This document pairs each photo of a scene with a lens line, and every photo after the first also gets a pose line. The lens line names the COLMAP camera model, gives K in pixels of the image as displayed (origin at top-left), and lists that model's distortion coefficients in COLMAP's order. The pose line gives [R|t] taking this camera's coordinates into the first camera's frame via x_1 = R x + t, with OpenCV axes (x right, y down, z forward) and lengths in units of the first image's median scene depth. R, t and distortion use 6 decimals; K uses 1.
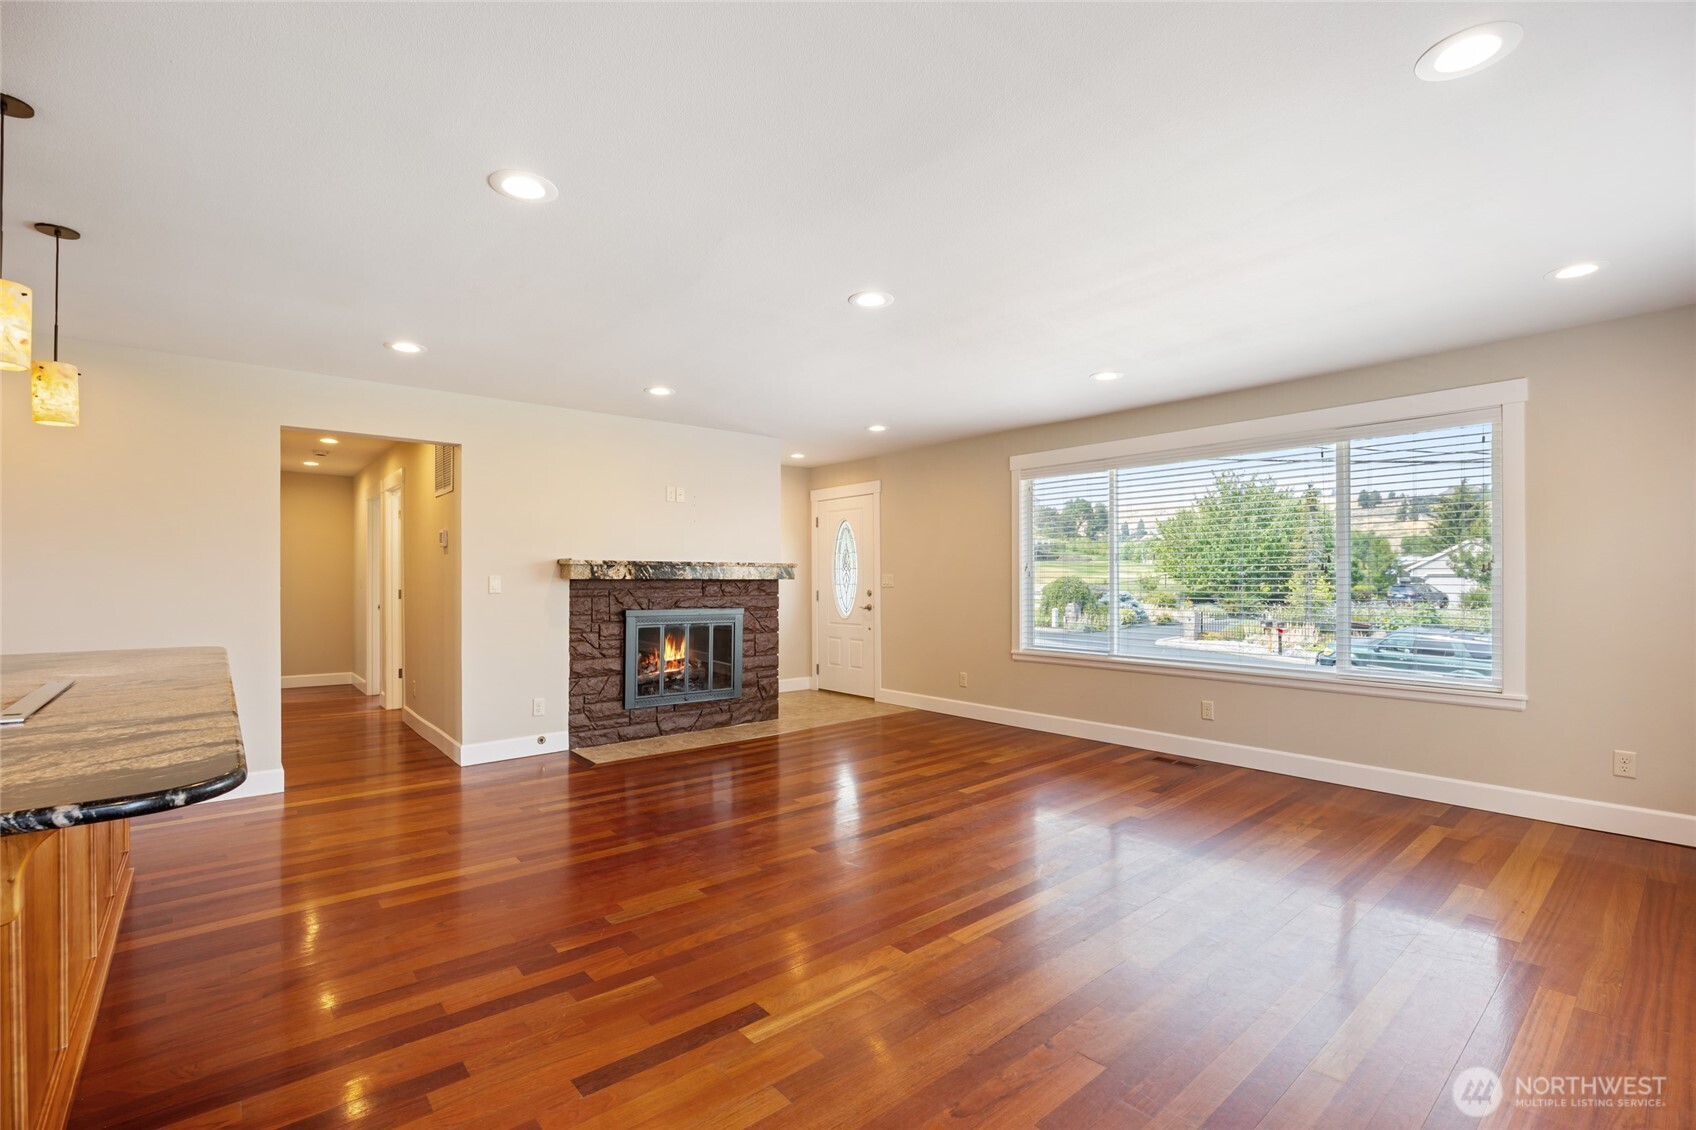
lens RADIAL K [[759.7, 0, 850.1], [0, 759.7, 569.8], [0, 0, 1]] dist [-0.002289, -0.000119]
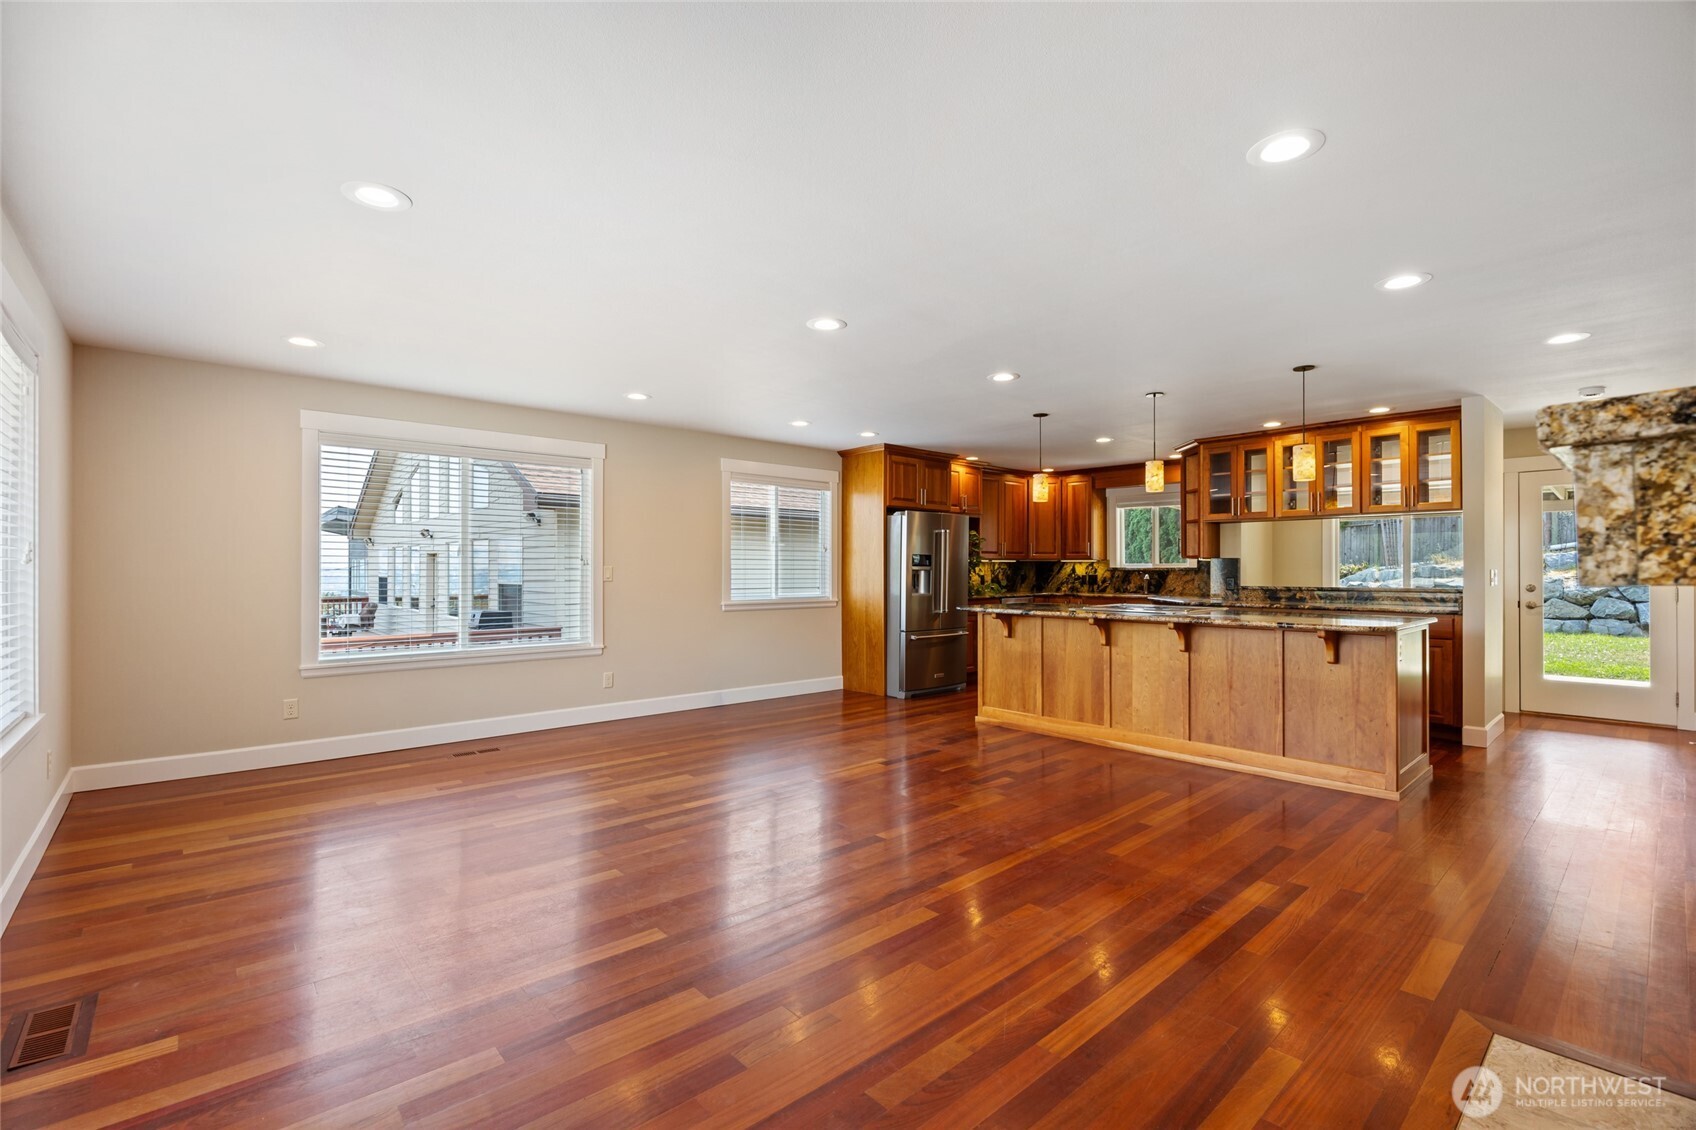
lens RADIAL K [[750.3, 0, 856.9], [0, 750.3, 566.6], [0, 0, 1]] dist [-0.003474, -0.000558]
pose [[-0.999600, 0.000916, -0.028276, 0.008011], [0.001329, 0.999892, -0.014619, 0.012222], [0.028259, -0.014651, -0.999493, 1.170042]]
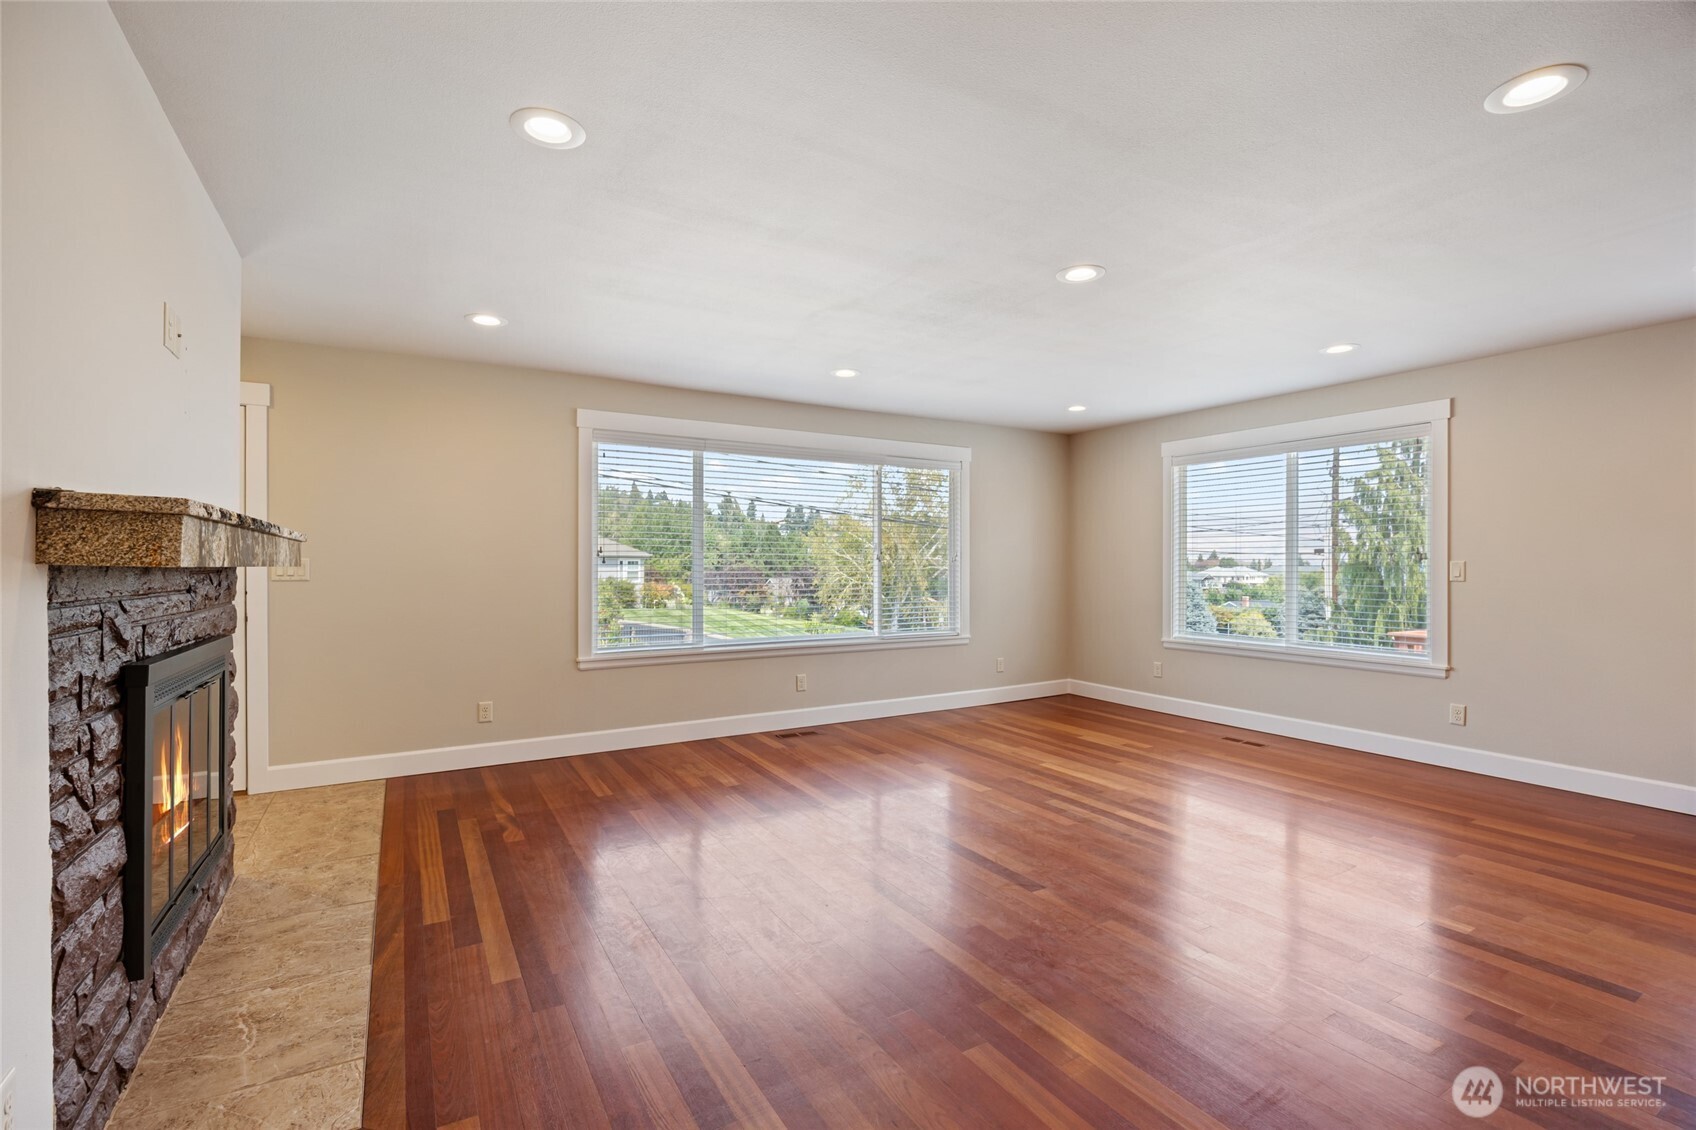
lens RADIAL K [[754.2, 0, 847.9], [0, 754.2, 580.5], [0, 0, 1]] dist [-0.014035, 0.000199]
pose [[0.165311, -0.017657, 0.986083, -0.519928], [-0.011208, 0.999742, 0.019781, 0.008302], [-0.986178, -0.014322, 0.165070, 0.627830]]
